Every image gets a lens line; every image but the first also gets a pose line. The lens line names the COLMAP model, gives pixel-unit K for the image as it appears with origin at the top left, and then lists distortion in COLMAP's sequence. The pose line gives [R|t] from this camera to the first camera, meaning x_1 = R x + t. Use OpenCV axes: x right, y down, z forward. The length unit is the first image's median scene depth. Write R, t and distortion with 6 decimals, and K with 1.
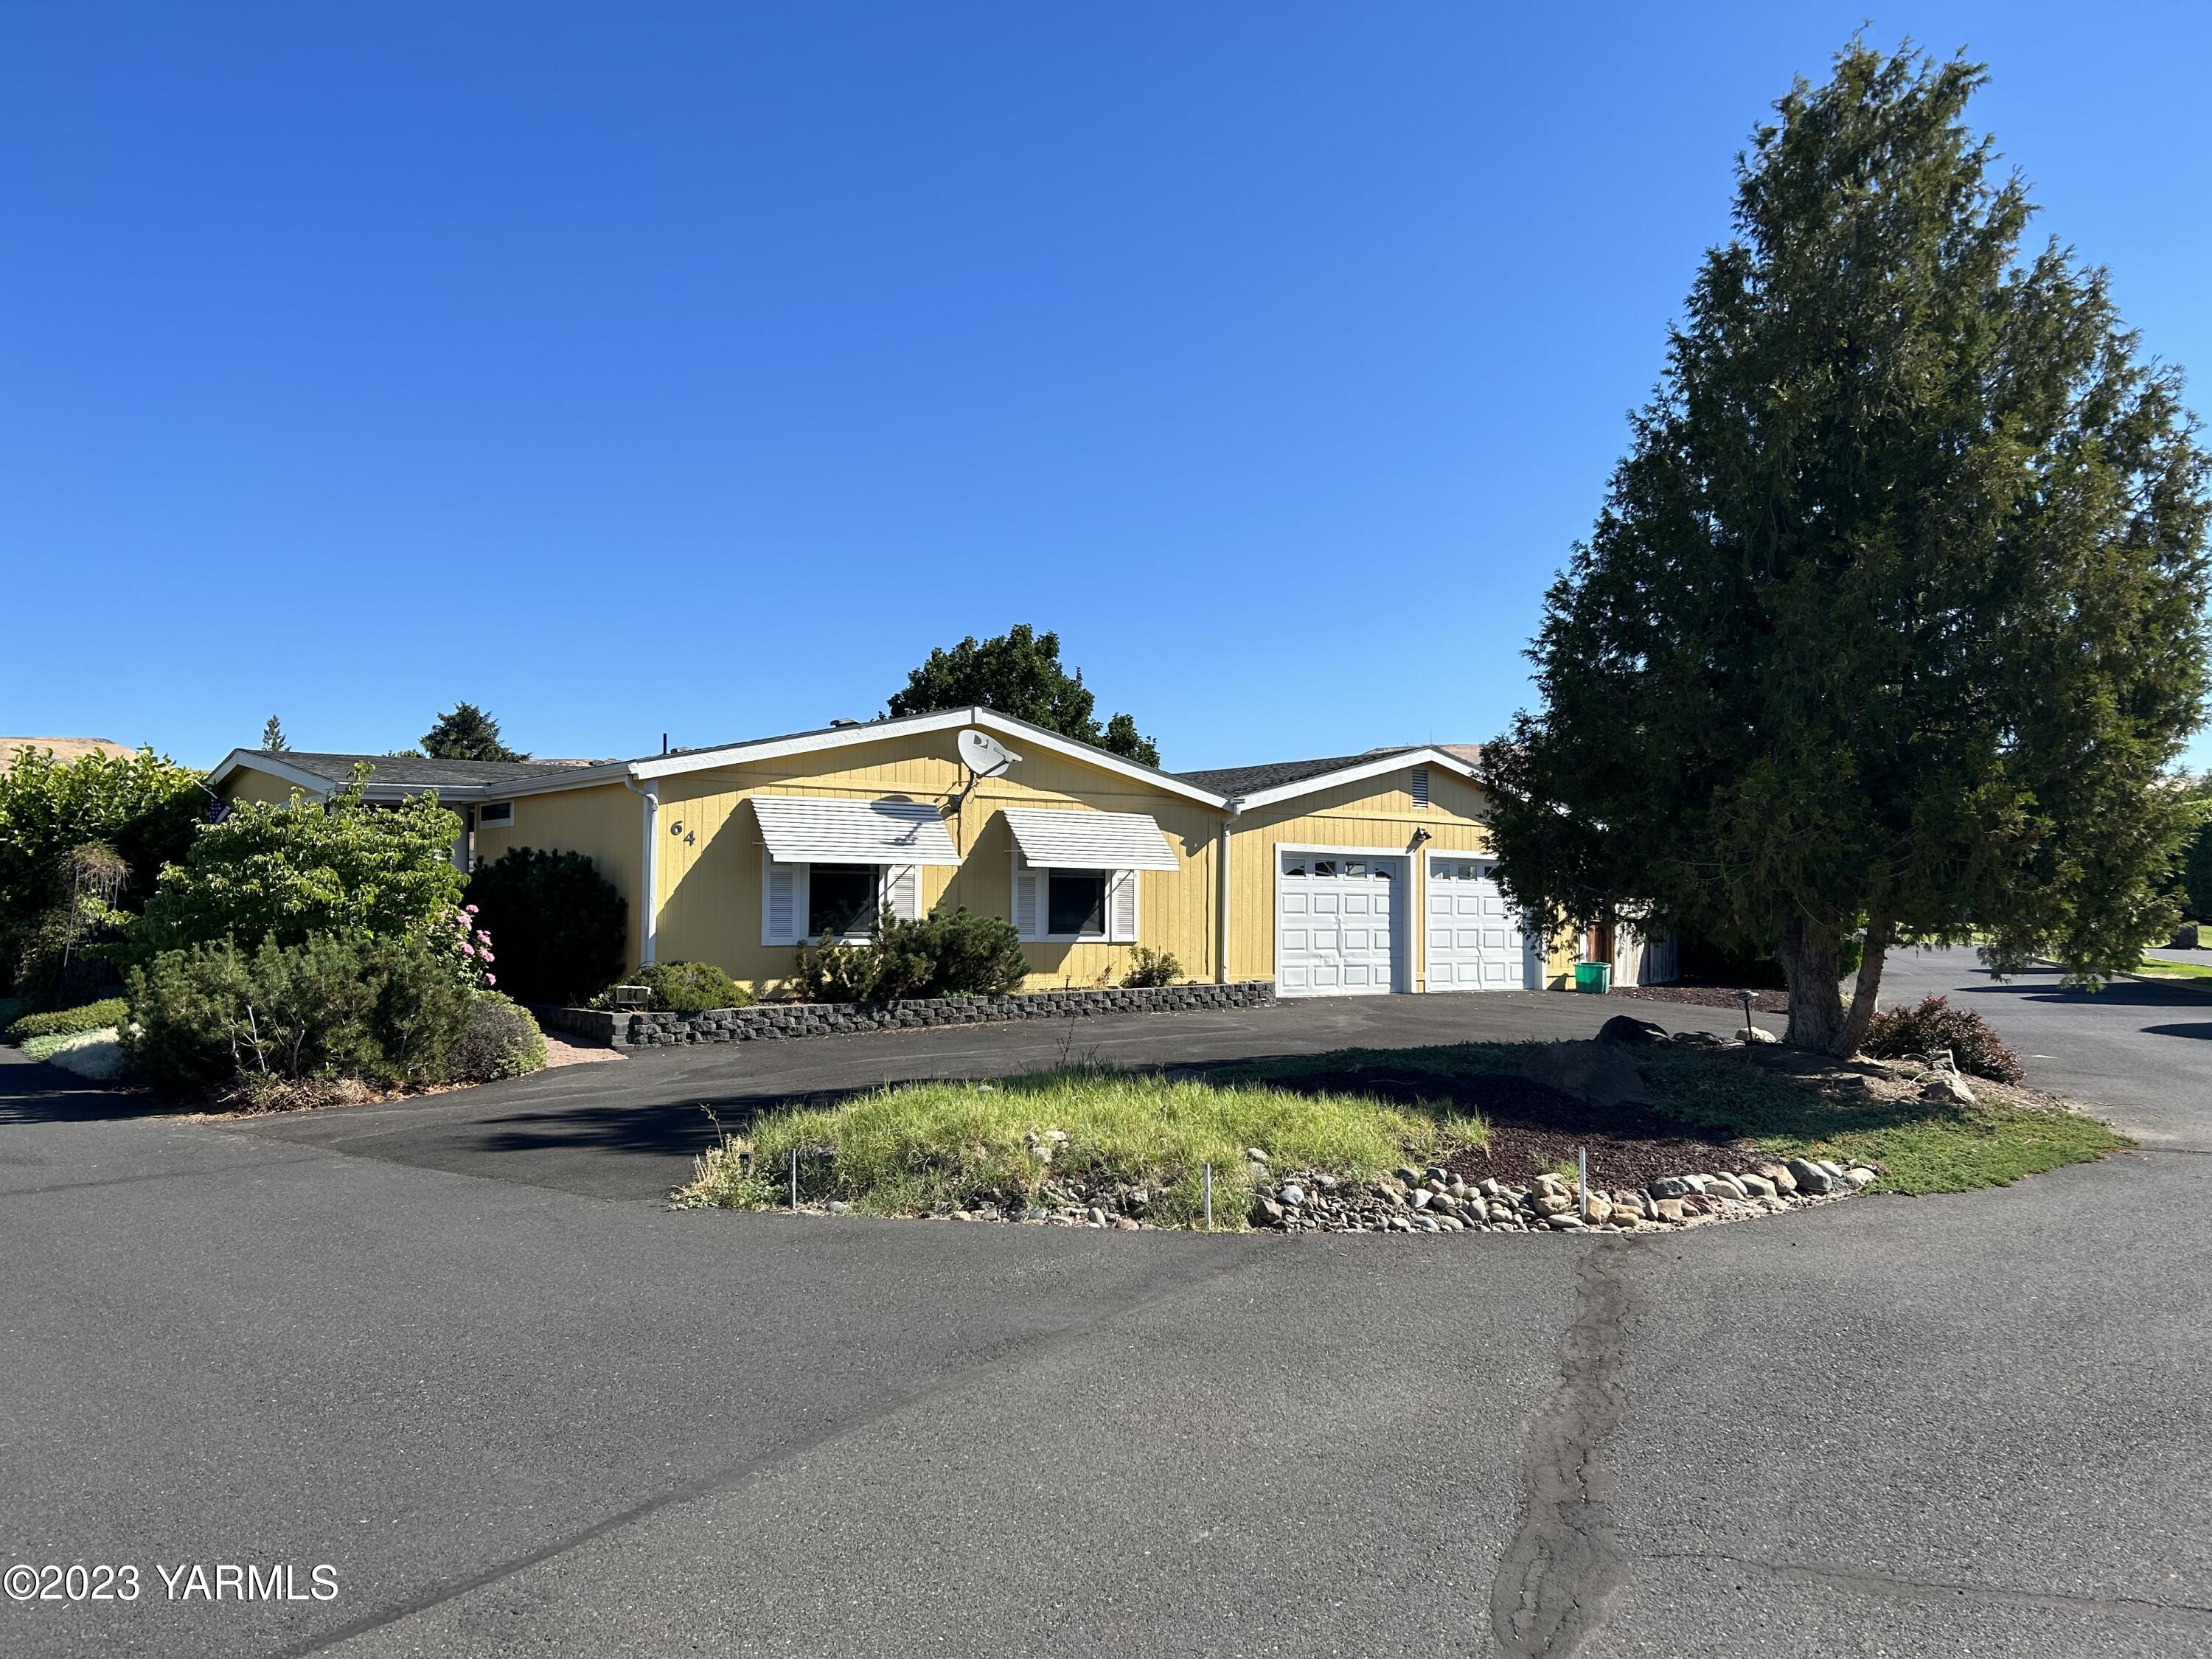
lens RADIAL K [[1677.6, 0, 1106.0], [0, 1677.6, 829.5], [0, 0, 1]] dist [0.068069, -0.000916]
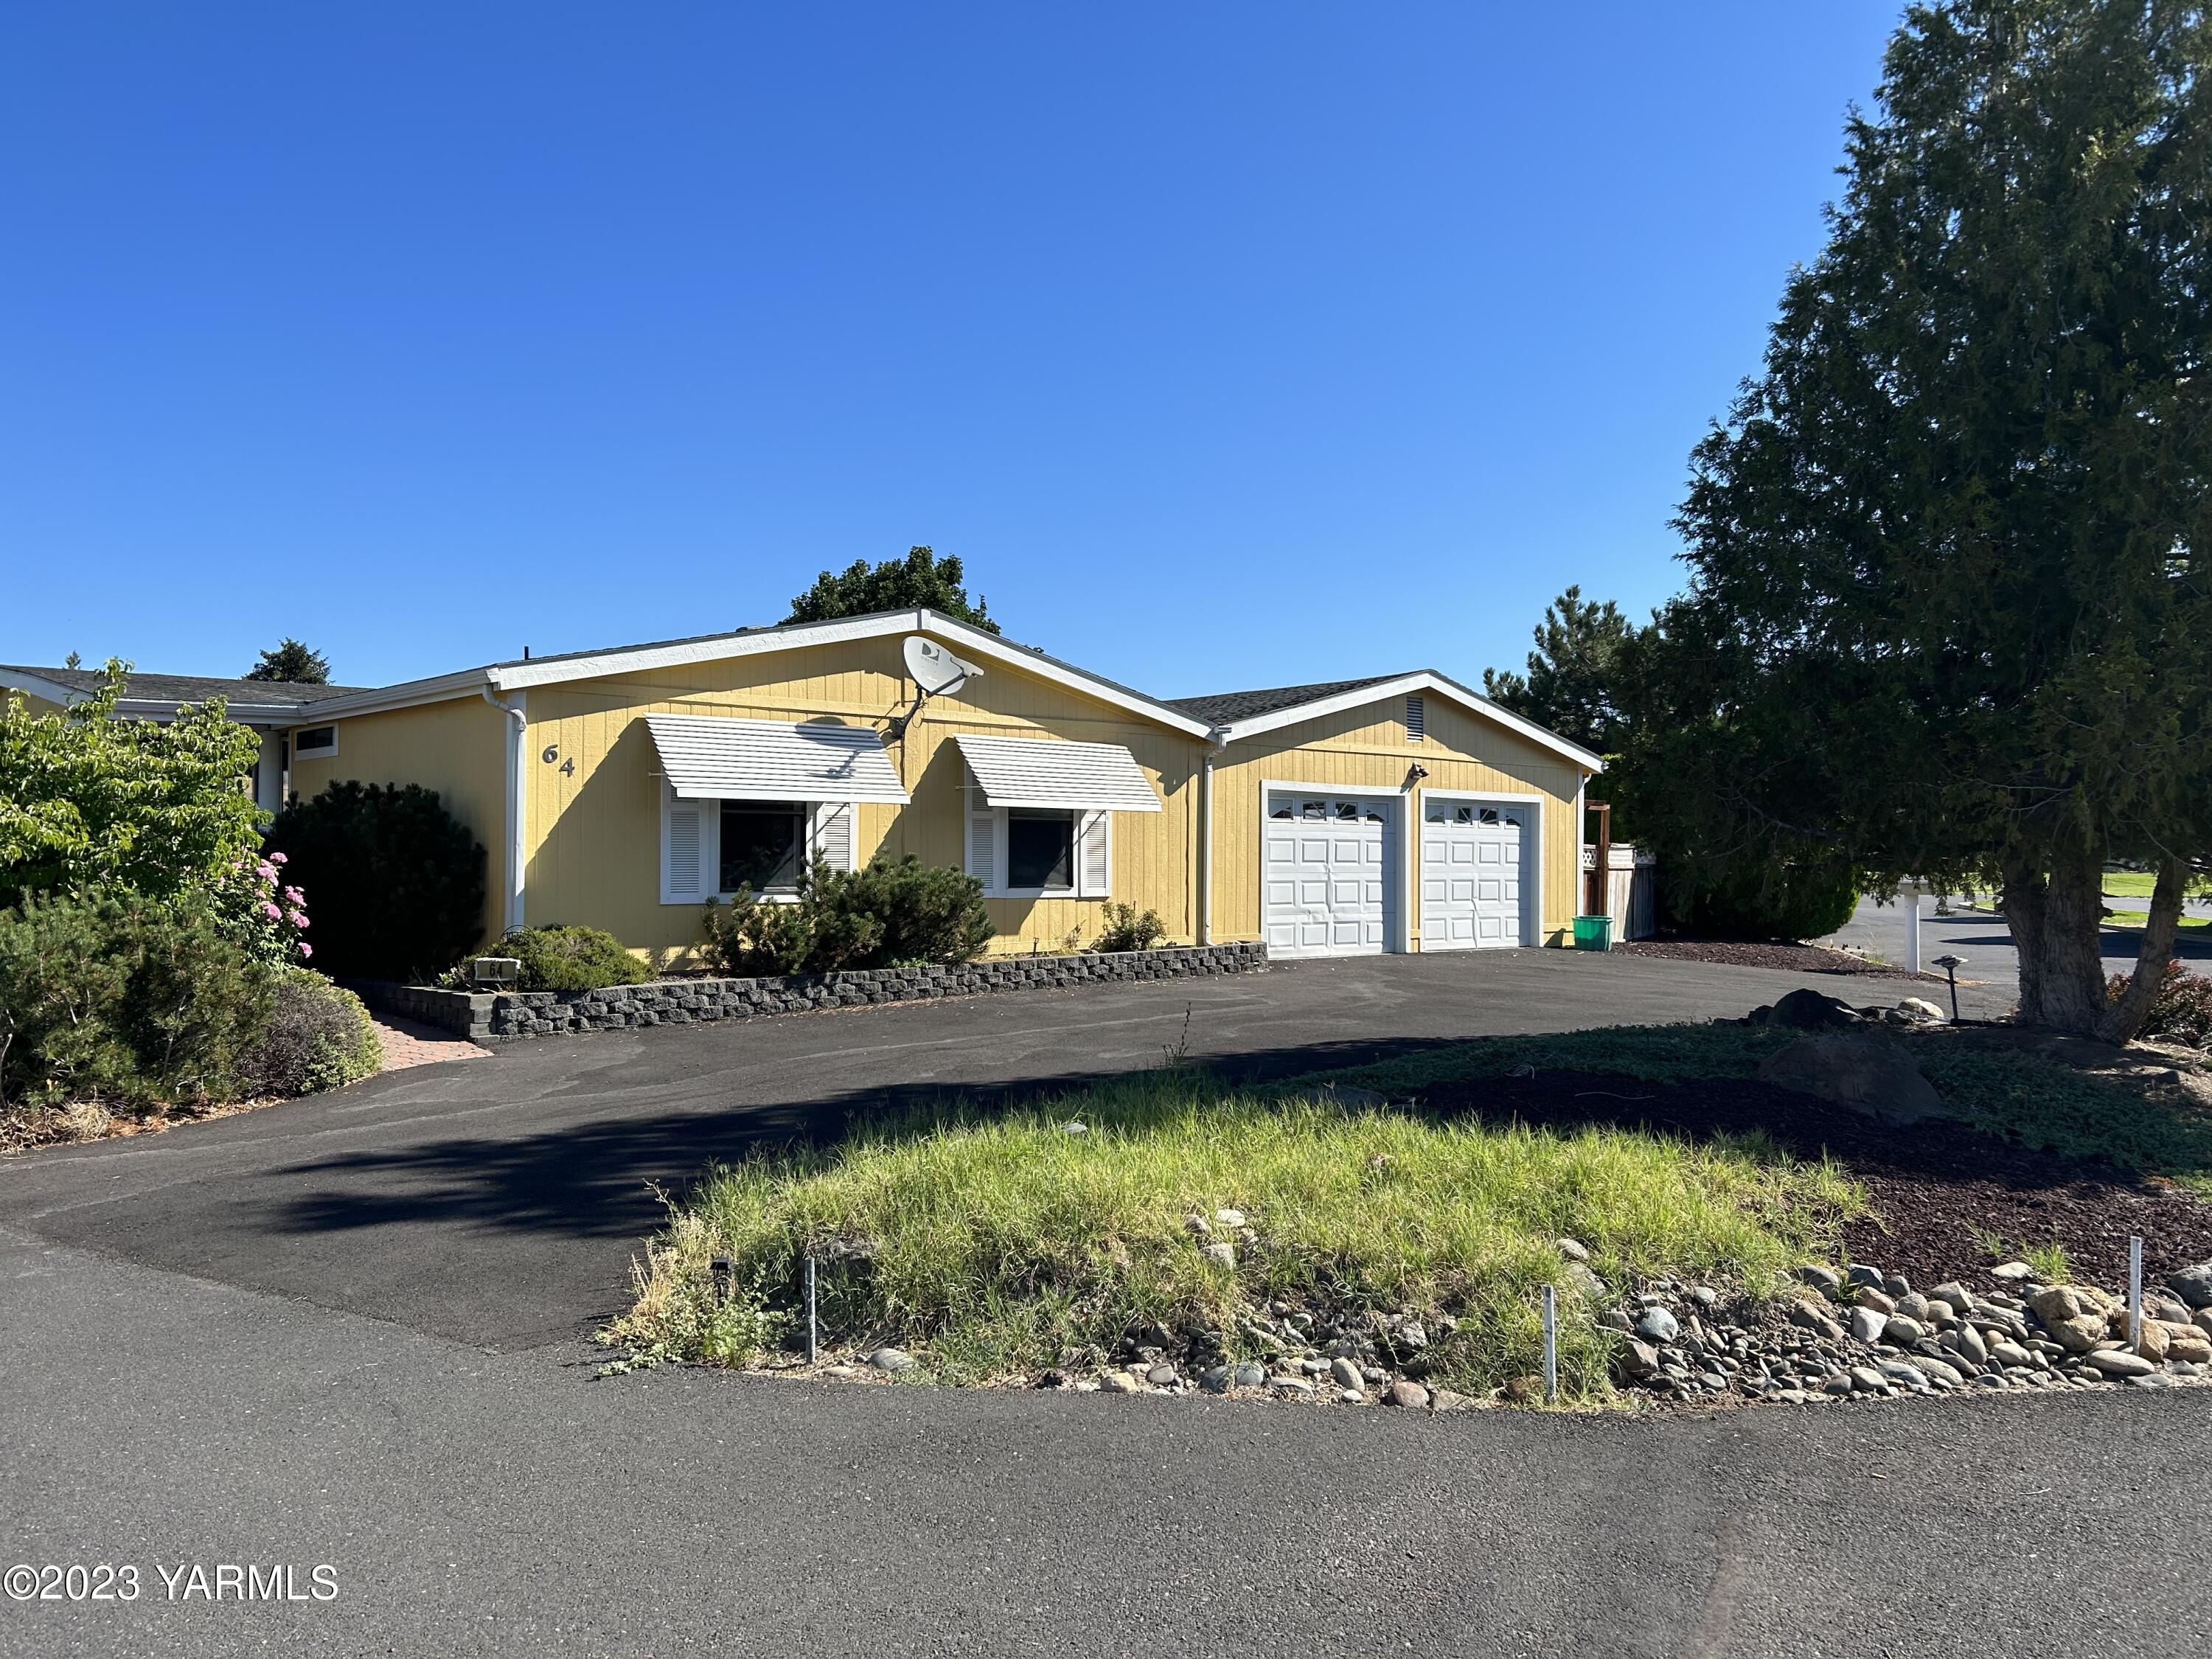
lens RADIAL K [[1670.8, 0, 1106.0], [0, 1670.8, 829.5], [0, 0, 1]] dist [0.034594, -0.003057]
pose [[0.996337, -0.001795, 0.085491, -0.063951], [-0.000628, 0.999599, 0.028307, 0.011558], [-0.085508, -0.028257, 0.995937, 0.200619]]
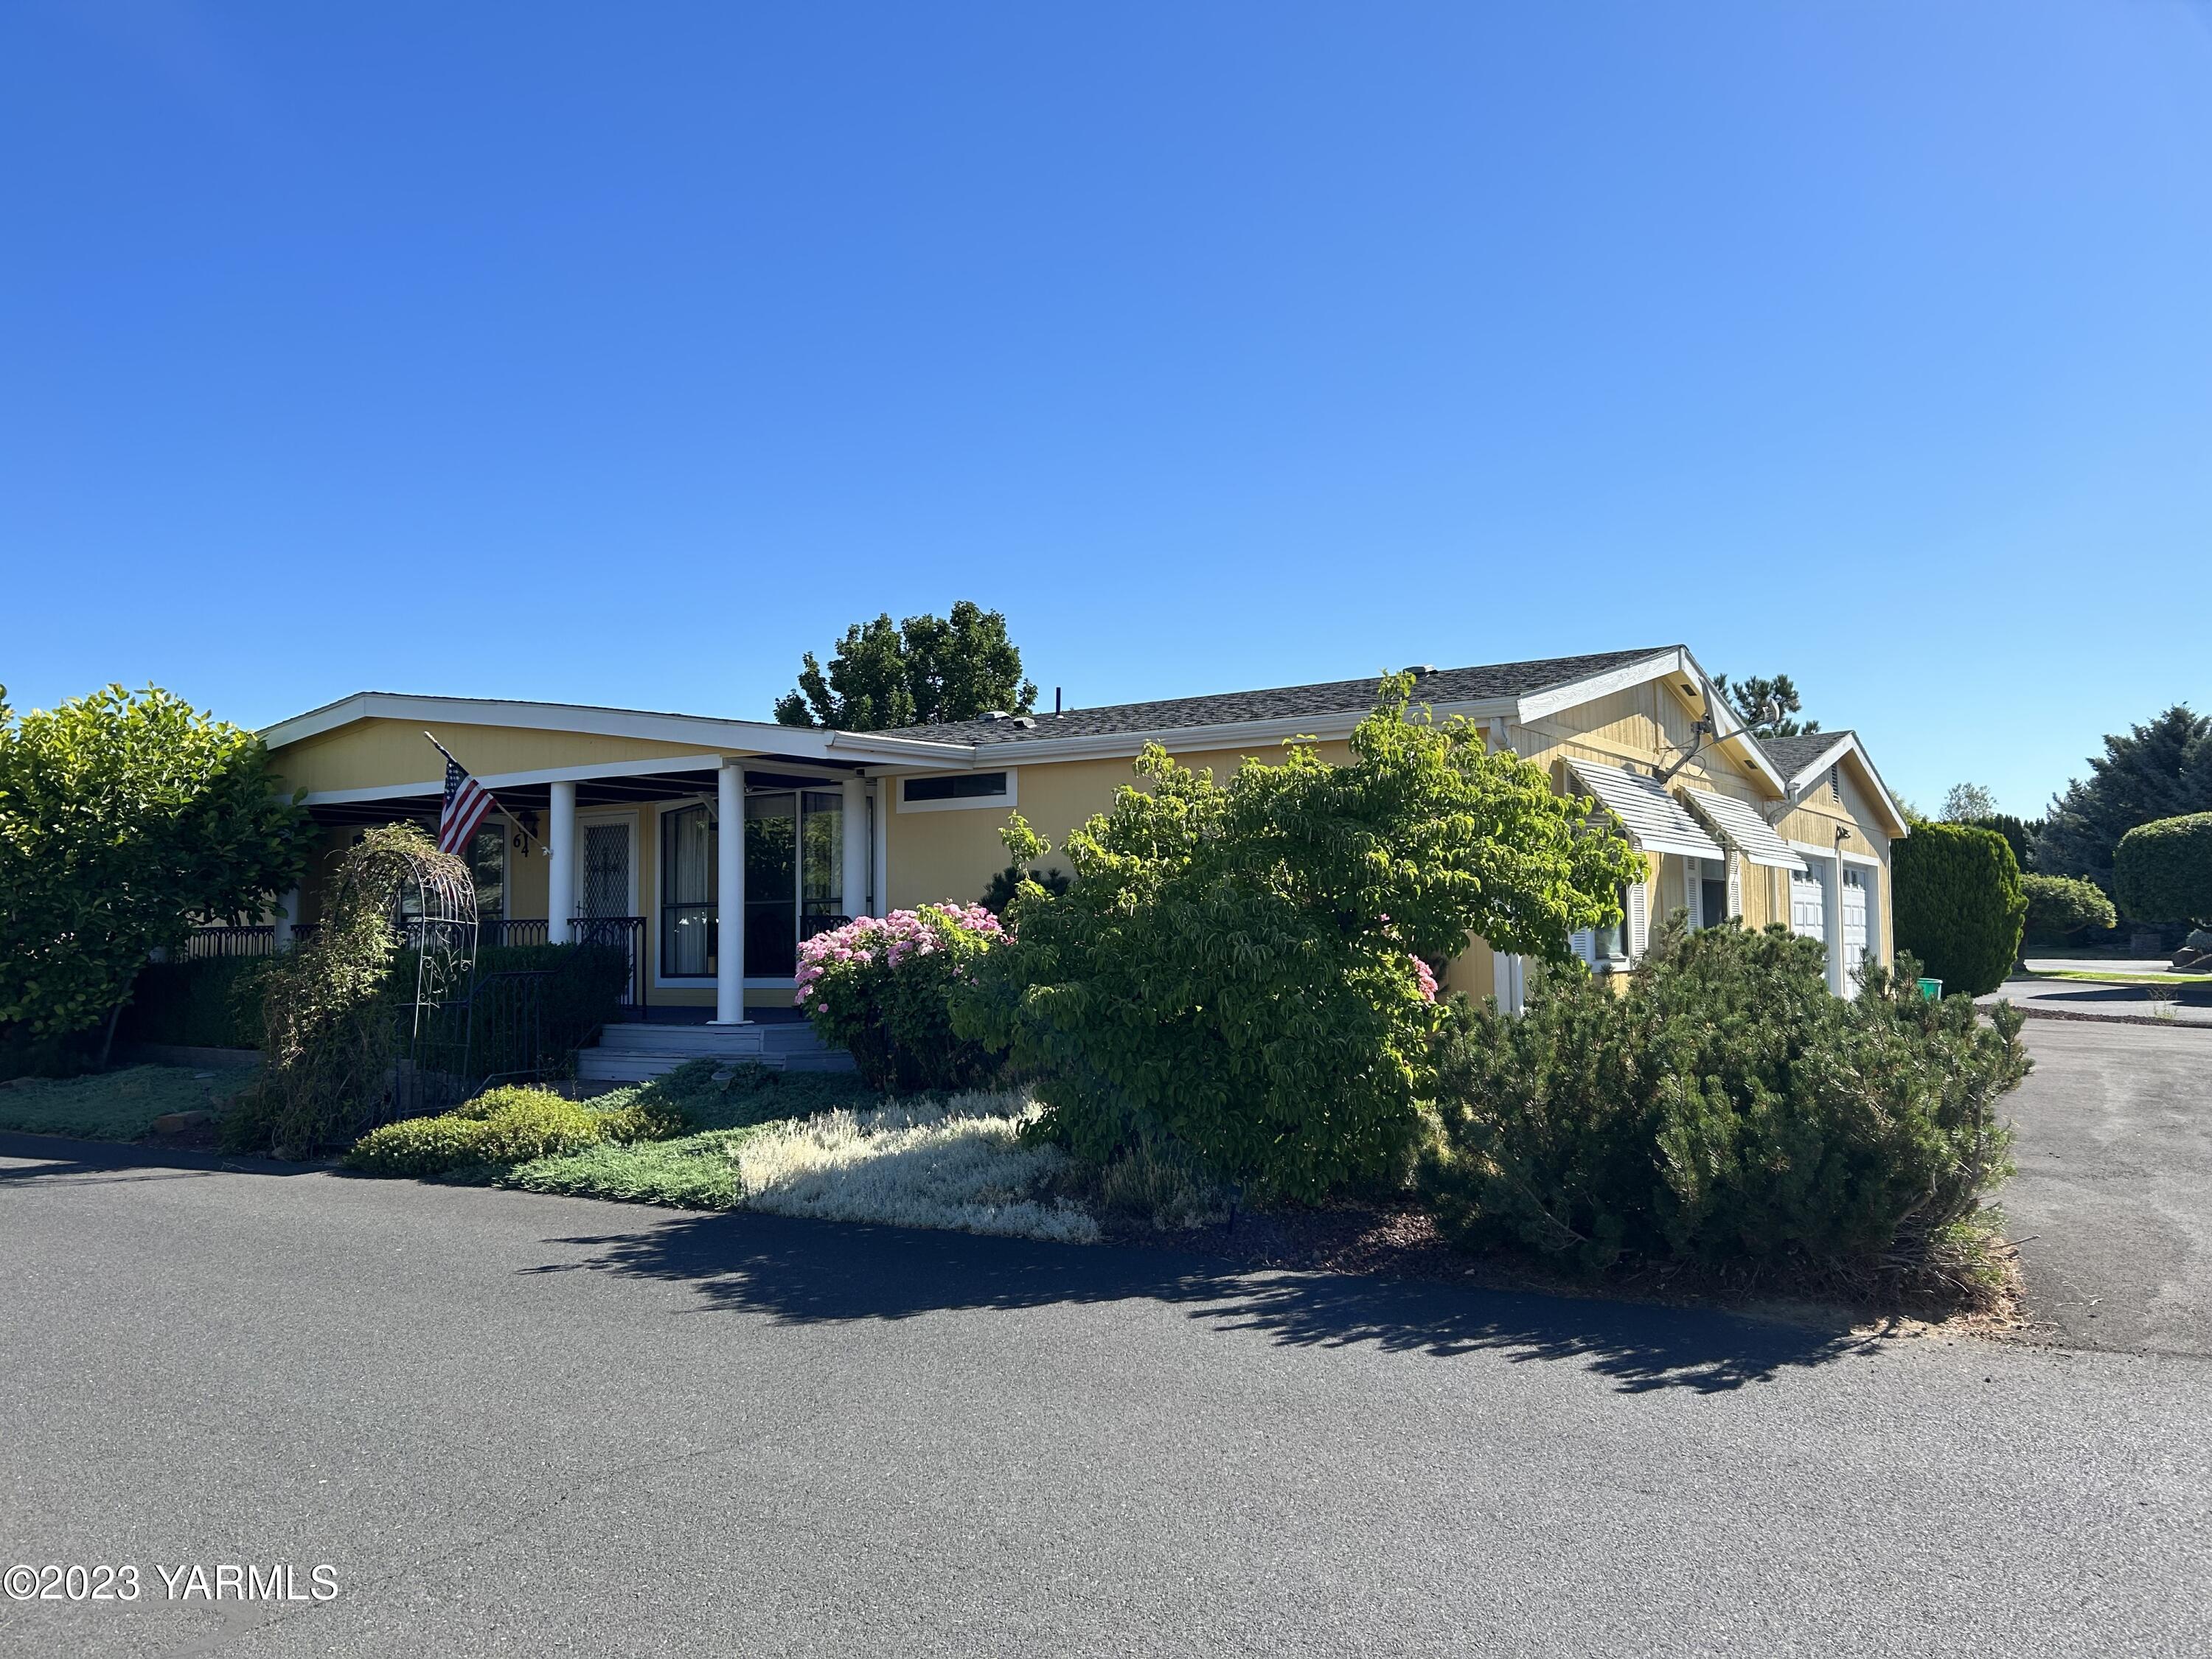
lens RADIAL K [[1677.6, 0, 1106.0], [0, 1677.6, 829.5], [0, 0, 1]] dist [0.068069, -0.000916]
pose [[0.943241, 0.004958, 0.332071, -0.620665], [0.001796, 0.999798, -0.020028, 0.023899], [-0.332103, 0.019488, 0.943042, 0.407989]]
